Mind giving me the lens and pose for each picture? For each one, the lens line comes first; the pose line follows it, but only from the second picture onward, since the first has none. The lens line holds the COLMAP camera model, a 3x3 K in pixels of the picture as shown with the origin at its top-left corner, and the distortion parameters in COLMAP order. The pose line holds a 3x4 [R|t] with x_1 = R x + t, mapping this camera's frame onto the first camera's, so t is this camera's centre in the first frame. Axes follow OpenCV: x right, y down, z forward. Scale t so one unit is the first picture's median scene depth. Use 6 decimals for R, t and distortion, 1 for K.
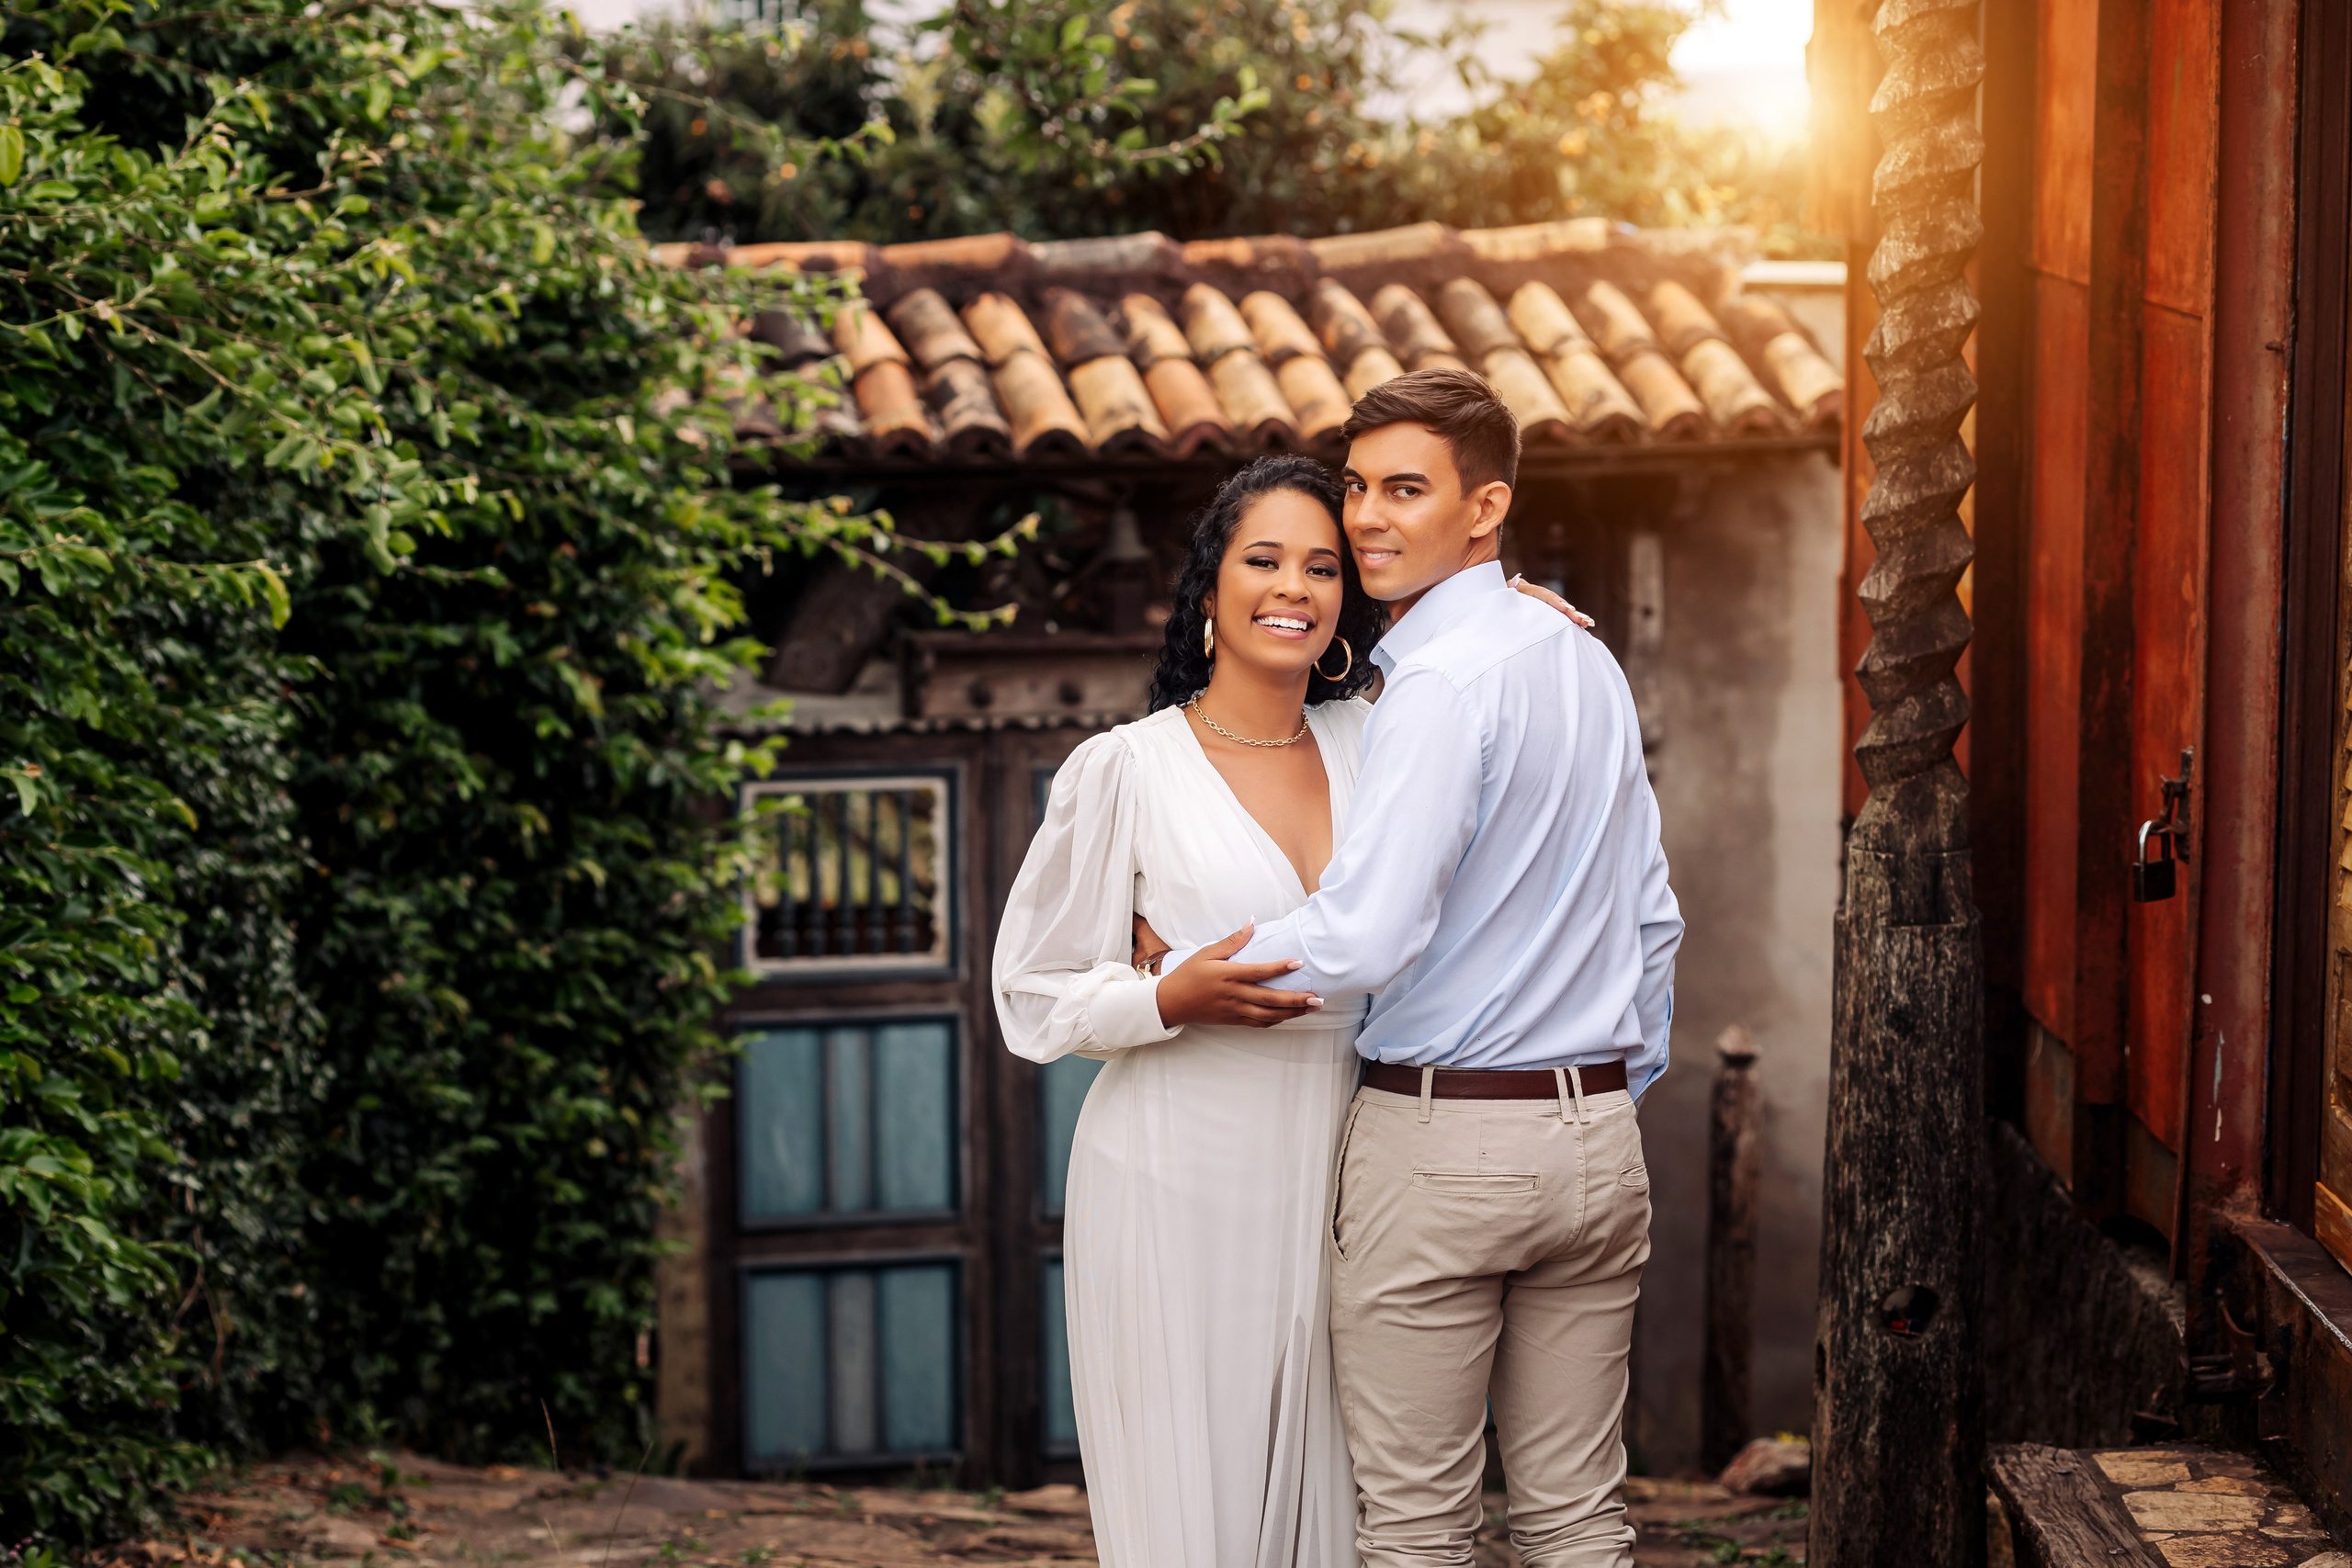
lens RADIAL K [[5728.1, 0, 1174.8], [0, 5728.1, 779.9], [0, 0, 1]] dist [-0.167378, 0.000000]
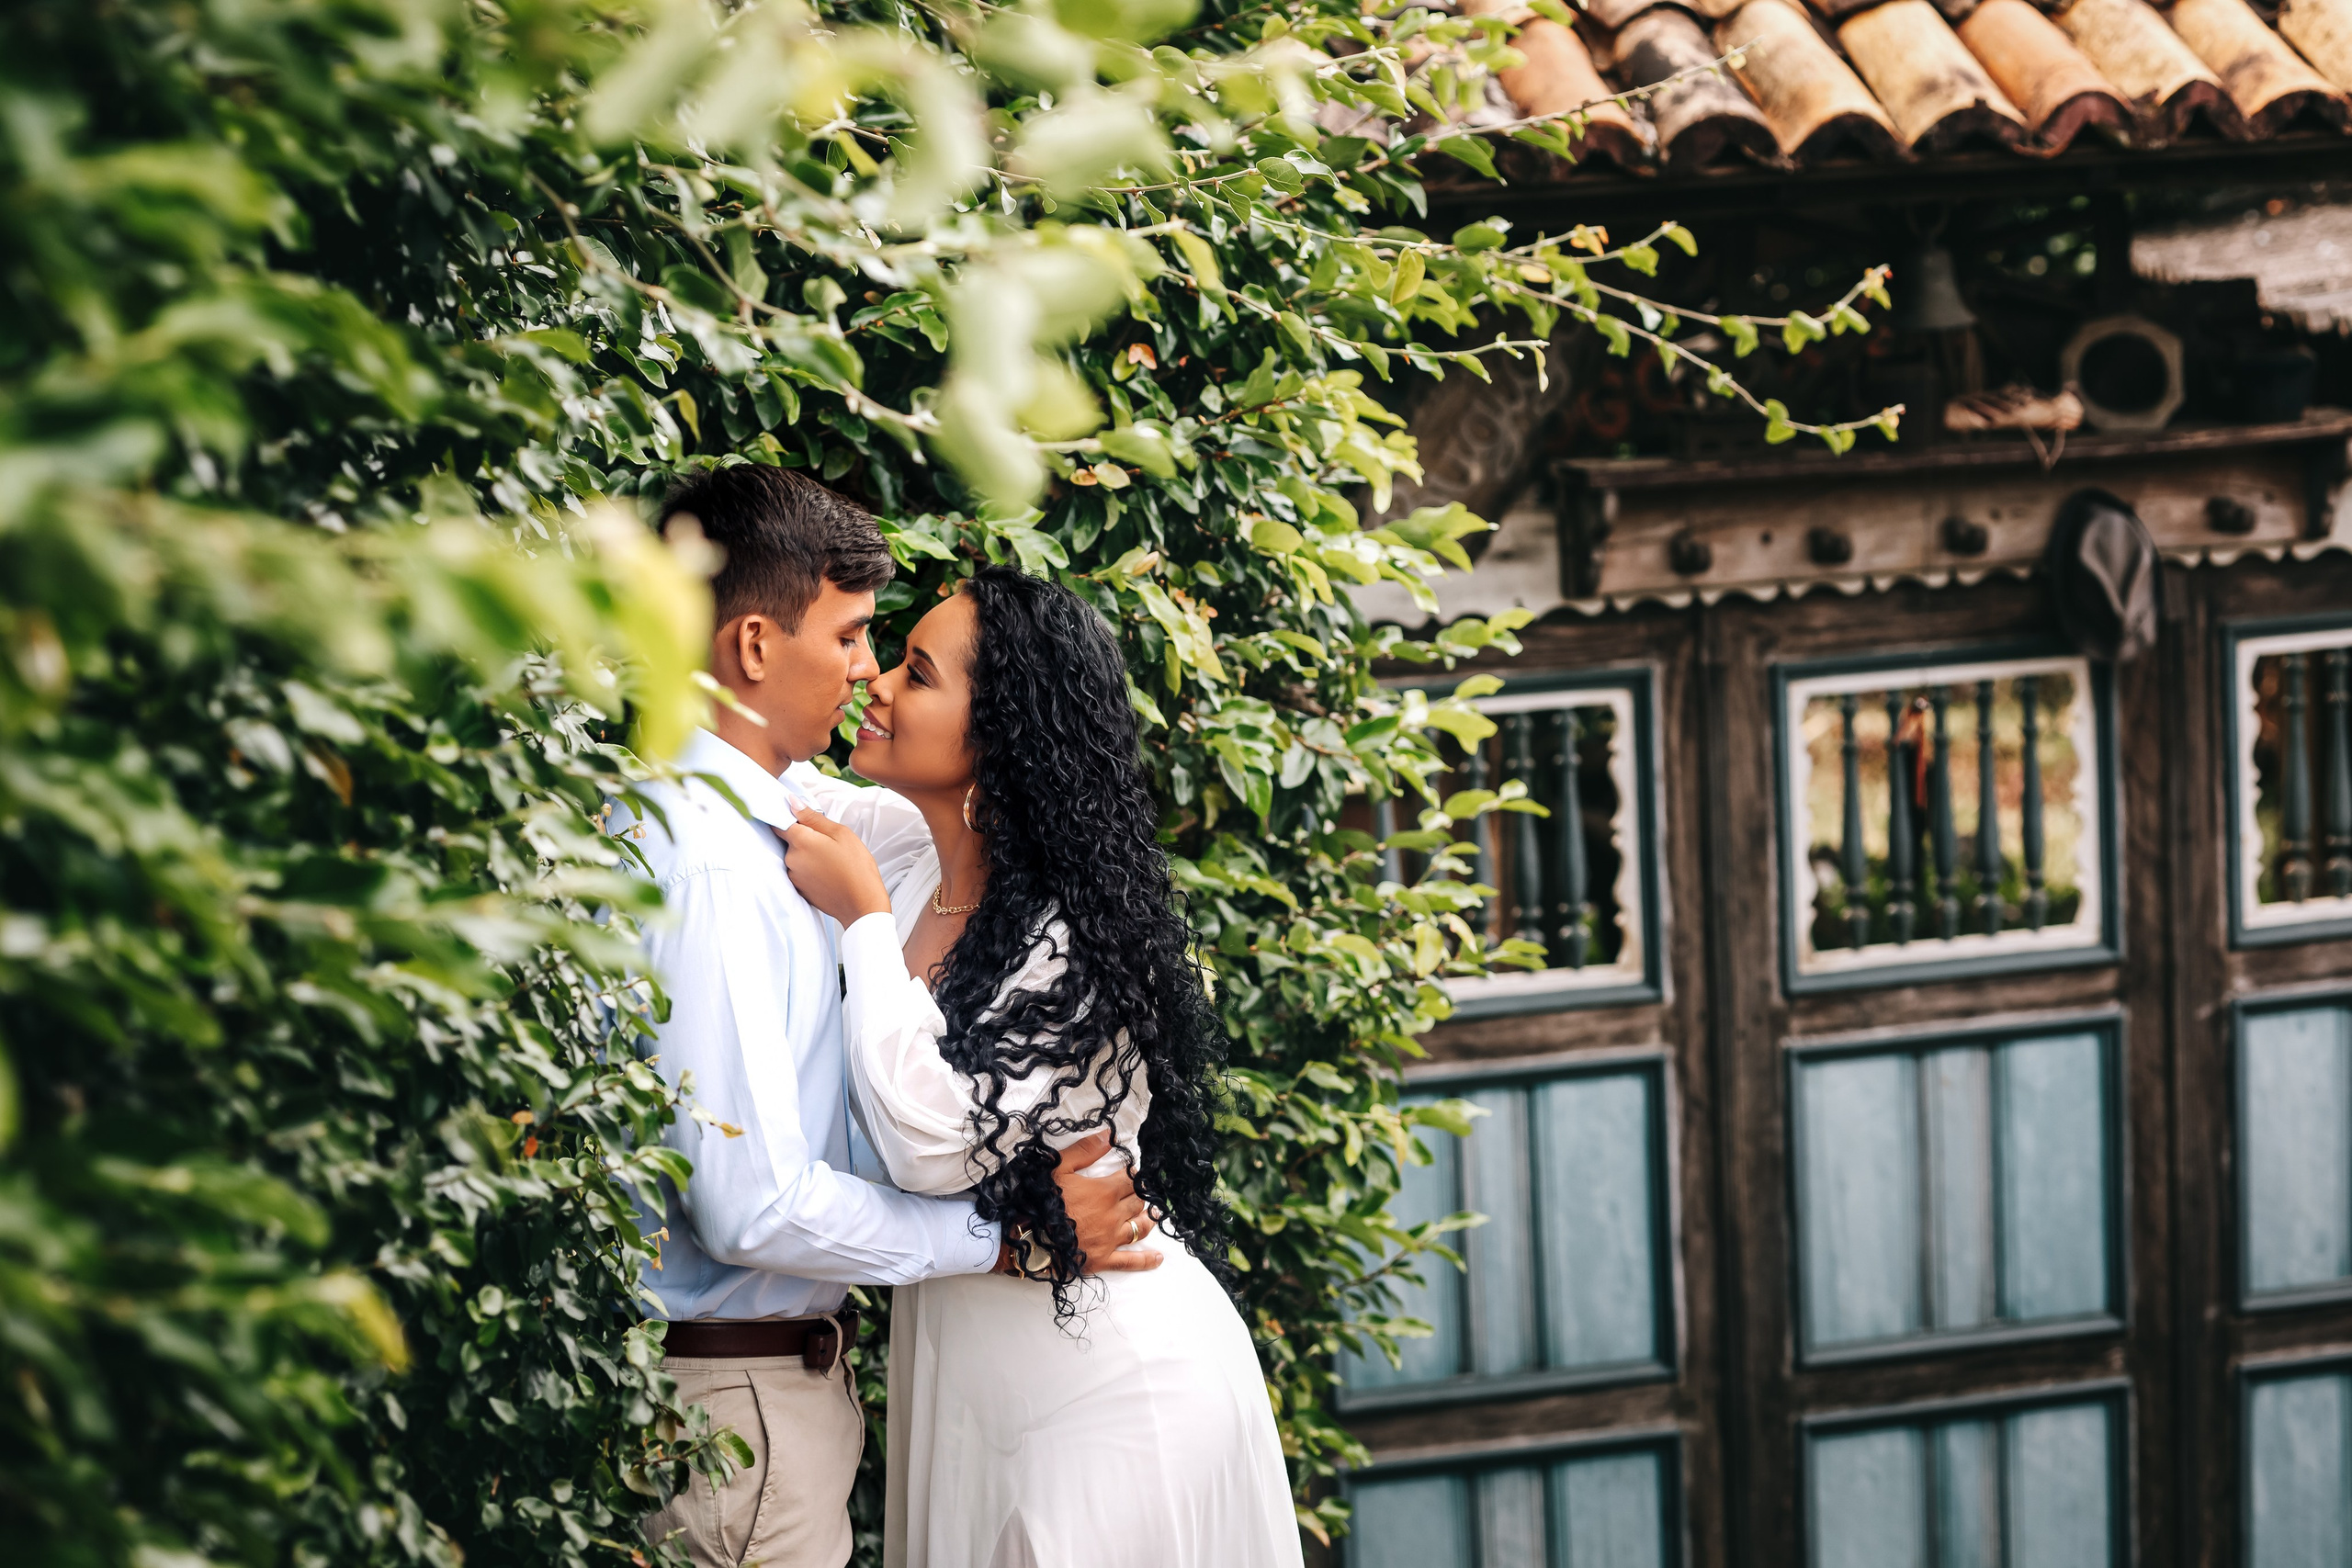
lens RADIAL K [[5728.1, 0, 1177.9], [0, 5728.1, 786.6], [0, 0, 1]] dist [-0.167378, 0.000000]
pose [[0.998082, -0.040884, -0.046477, -0.065103], [0.042773, 0.998267, 0.040413, -0.018150], [0.044744, -0.042324, 0.998102, 0.394494]]
